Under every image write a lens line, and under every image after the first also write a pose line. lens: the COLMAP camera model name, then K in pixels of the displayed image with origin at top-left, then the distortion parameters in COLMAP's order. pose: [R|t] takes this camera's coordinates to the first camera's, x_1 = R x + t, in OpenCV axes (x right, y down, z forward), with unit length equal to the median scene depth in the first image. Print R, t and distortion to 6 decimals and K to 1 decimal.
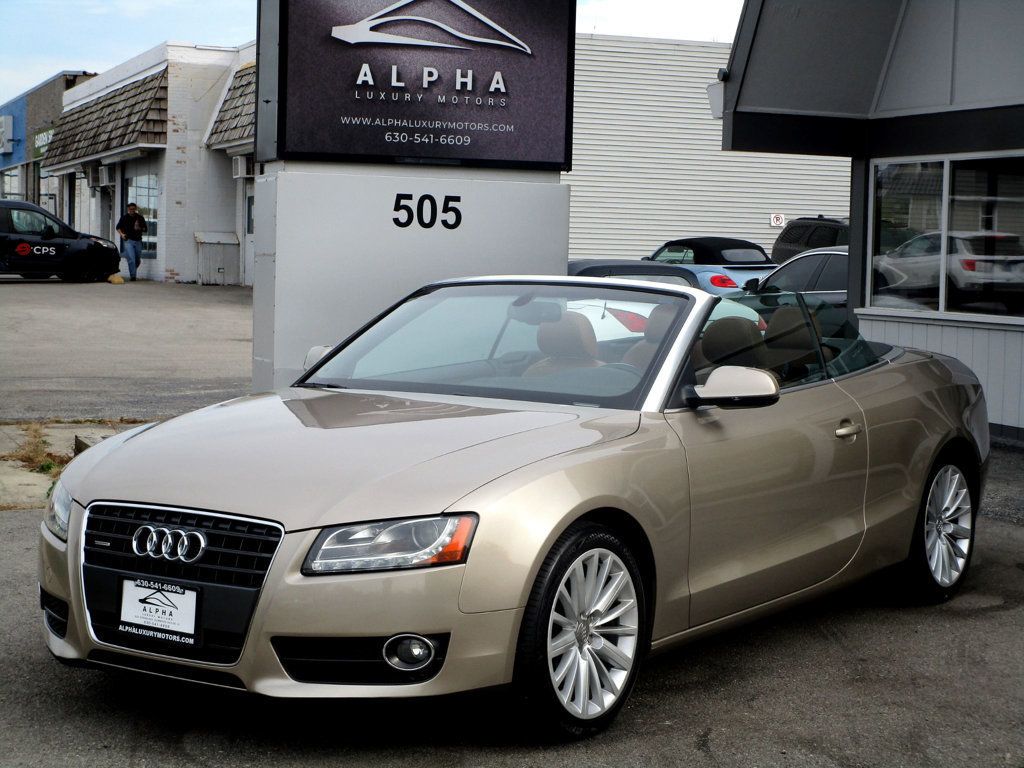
lens RADIAL K [[1999.5, 0, 512.8], [0, 1999.5, 383.1], [0, 0, 1]] dist [-0.067594, 0.290403]
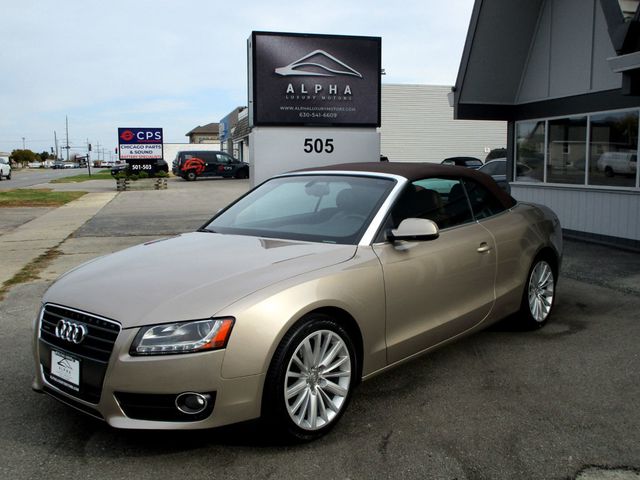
lens RADIAL K [[656.5, 0, 323.2], [0, 656.5, 239.8], [0, 0, 1]] dist [-0.071247, 0.131380]
pose [[0.992080, -0.014506, -0.124765, 0.094202], [0.020304, 0.998766, 0.045327, -0.016191], [0.123954, -0.047501, 0.991150, 0.367686]]
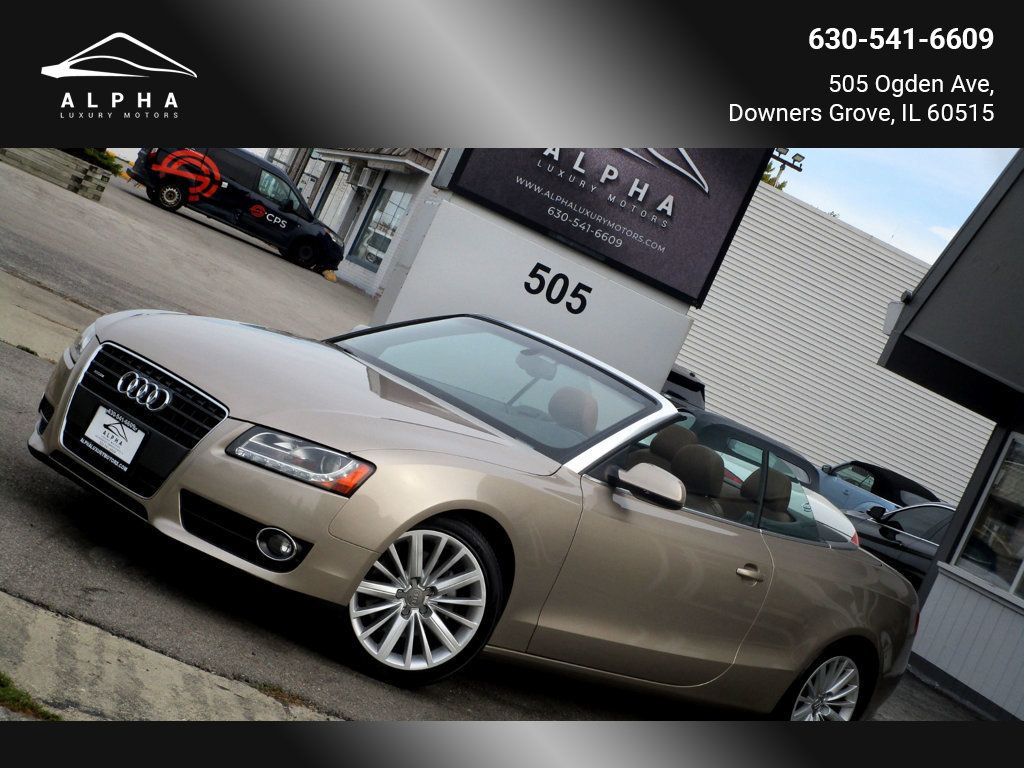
lens RADIAL K [[2150.5, 0, 509.5], [0, 2150.5, 382.7], [0, 0, 1]] dist [-0.010008, -0.260444]
pose [[0.910217, 0.396784, -0.118611, 0.147372], [-0.403944, 0.913770, -0.043059, 0.032744], [0.091298, 0.087105, 0.992007, -0.229836]]
